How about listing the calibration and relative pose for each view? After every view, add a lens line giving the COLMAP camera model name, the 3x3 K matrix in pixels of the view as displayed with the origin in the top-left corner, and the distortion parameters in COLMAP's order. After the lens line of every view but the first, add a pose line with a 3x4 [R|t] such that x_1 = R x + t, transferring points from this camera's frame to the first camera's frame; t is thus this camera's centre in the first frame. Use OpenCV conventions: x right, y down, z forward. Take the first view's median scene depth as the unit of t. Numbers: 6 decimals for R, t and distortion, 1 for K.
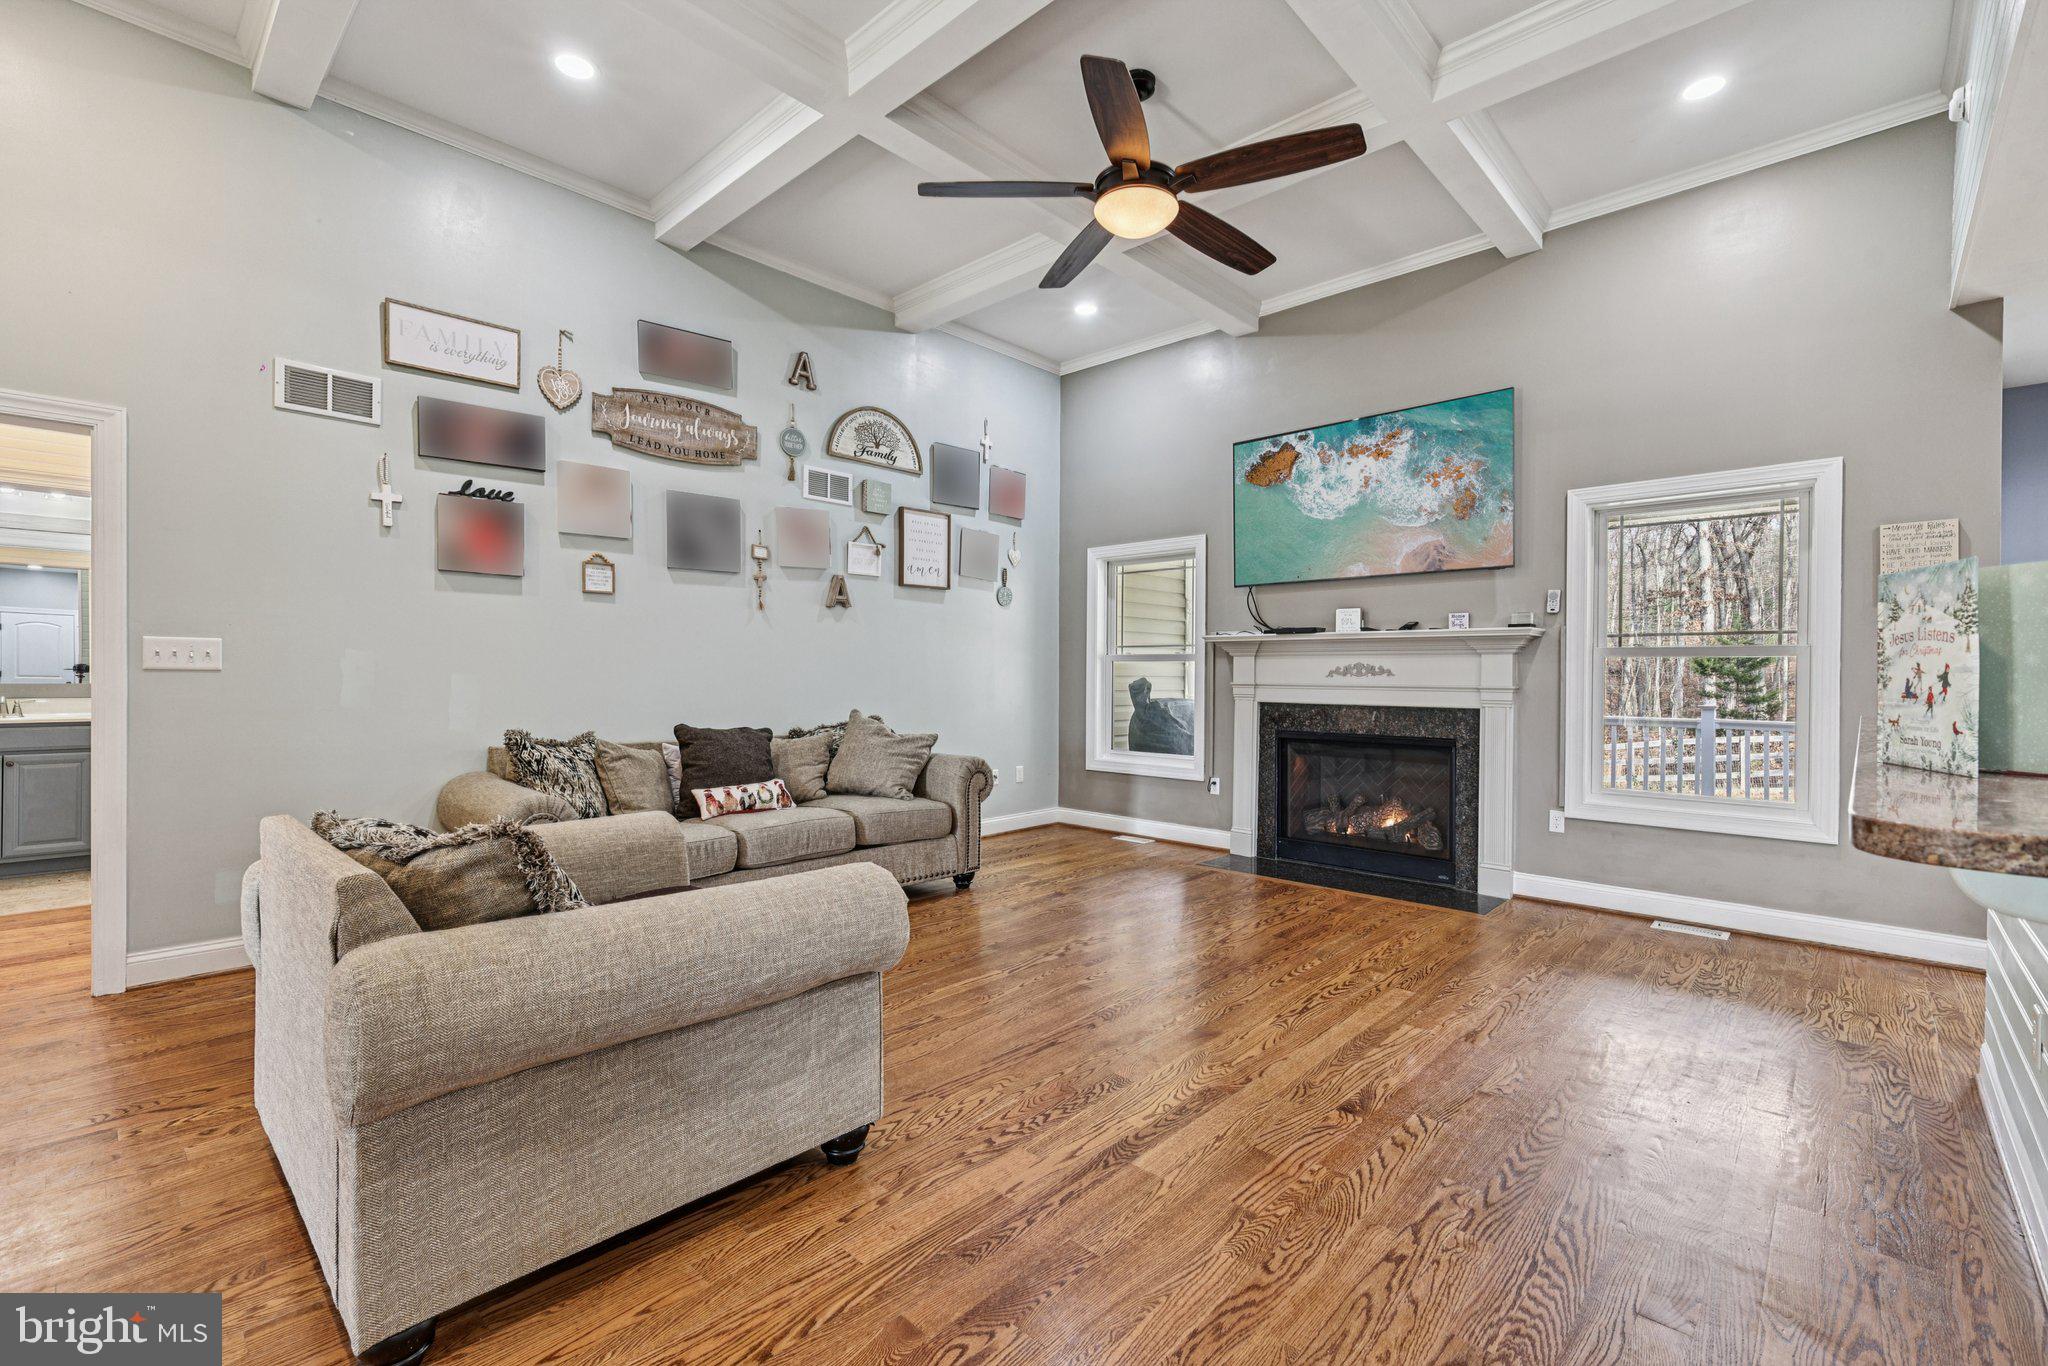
lens RADIAL K [[887.0, 0, 1026.1], [0, 887.0, 679.2], [0, 0, 1]] dist [0.005092, -0.002010]
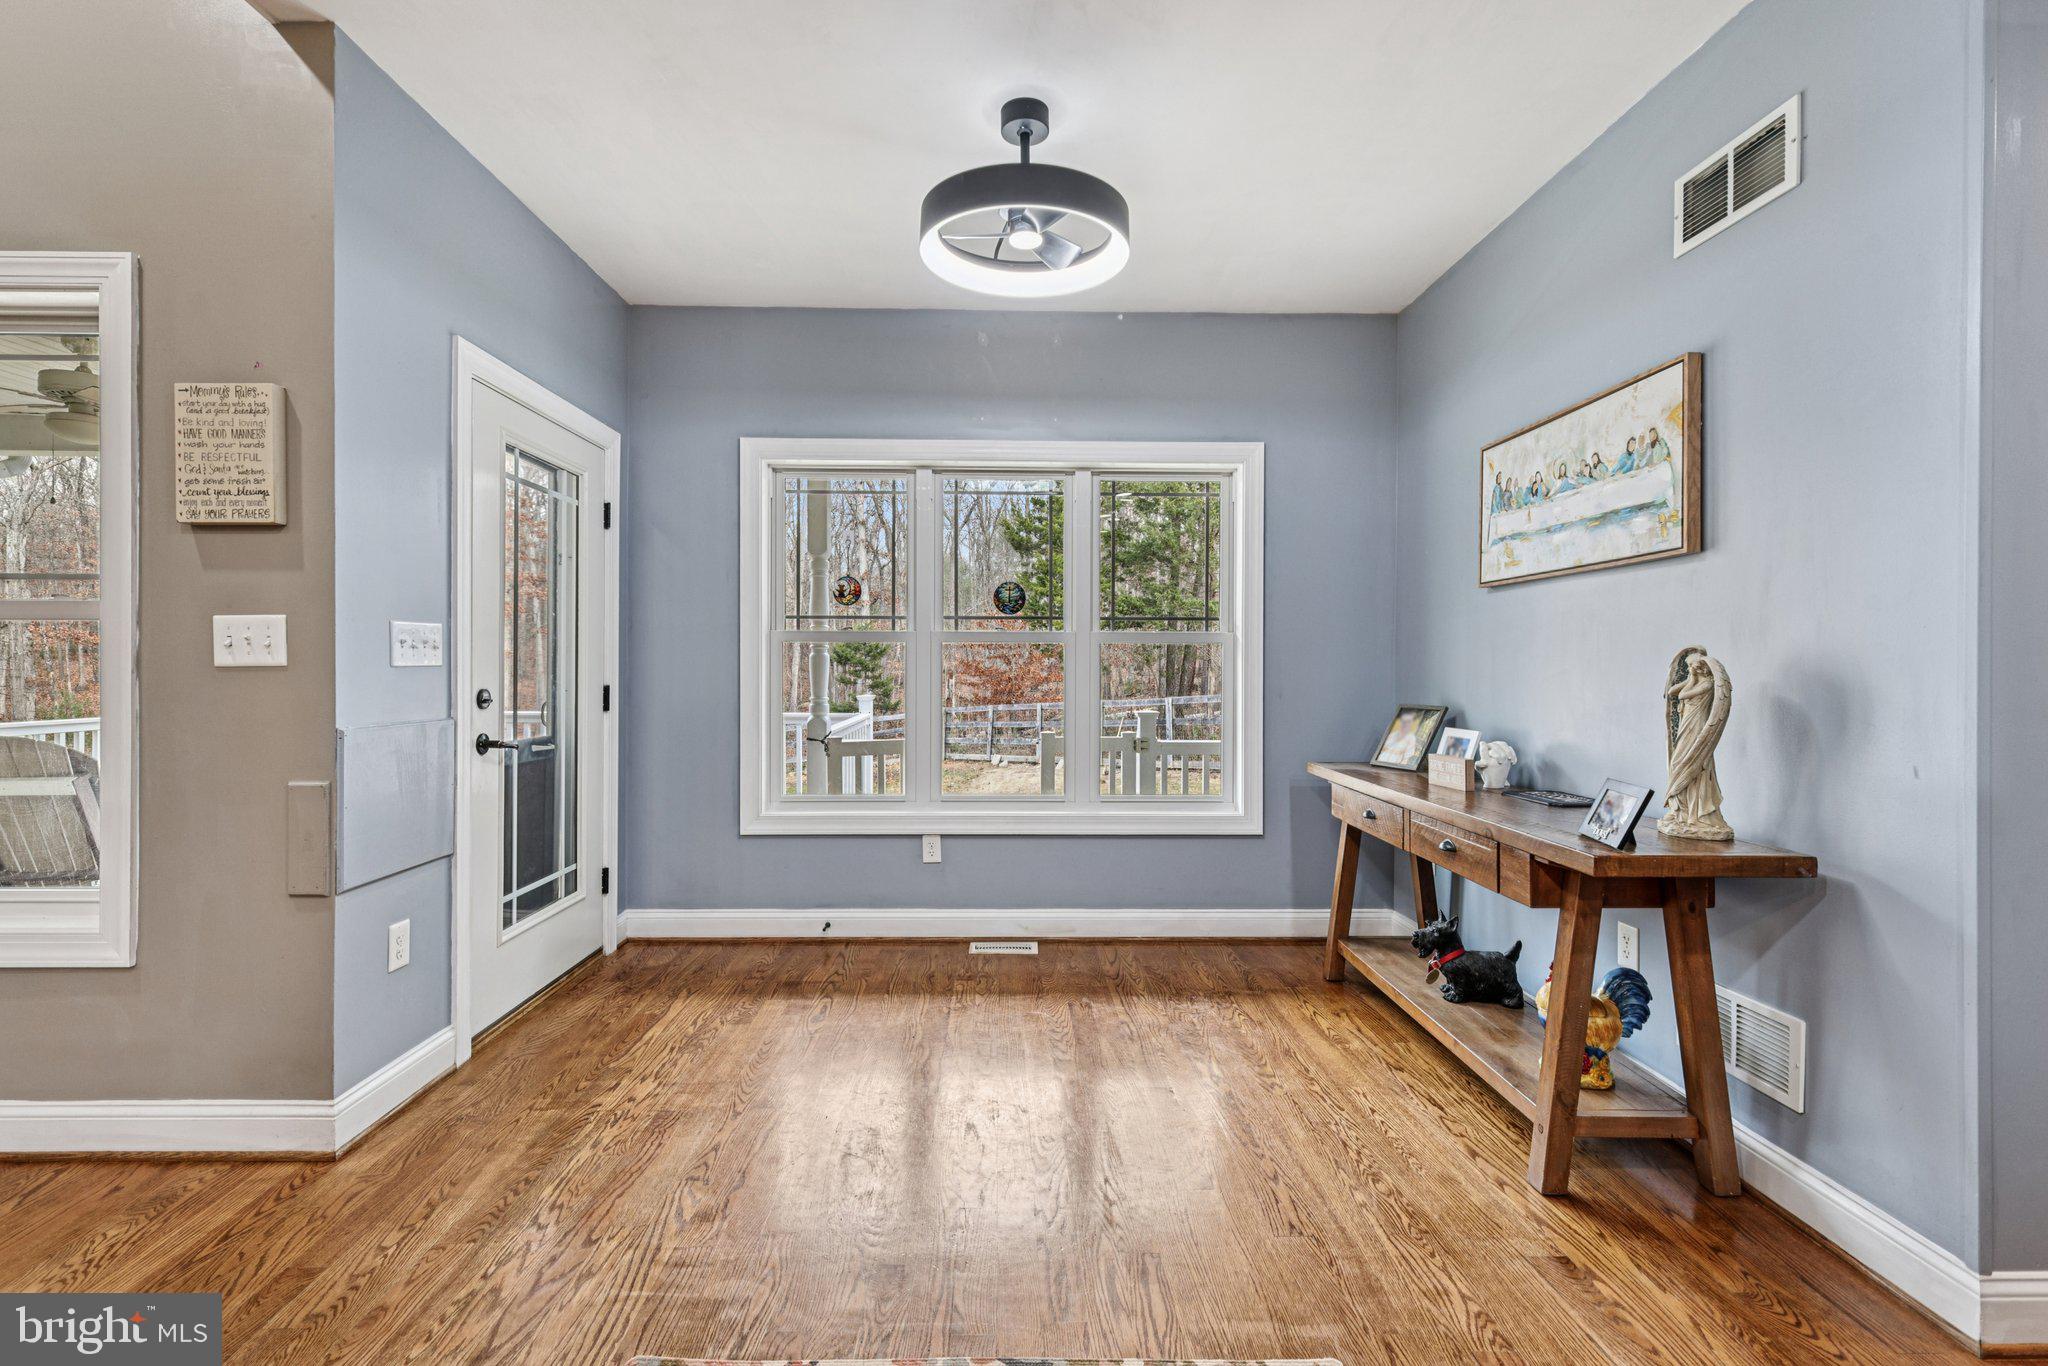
lens RADIAL K [[887.0, 0, 1012.2], [0, 887.0, 666.4], [0, 0, 1]] dist [0.005092, -0.002010]
pose [[0.717048, -0.002657, 0.697019, 0.769719], [0.004618, 0.999989, -0.000939, 0.005051], [-0.697008, 0.003892, 0.717052, 0.193867]]
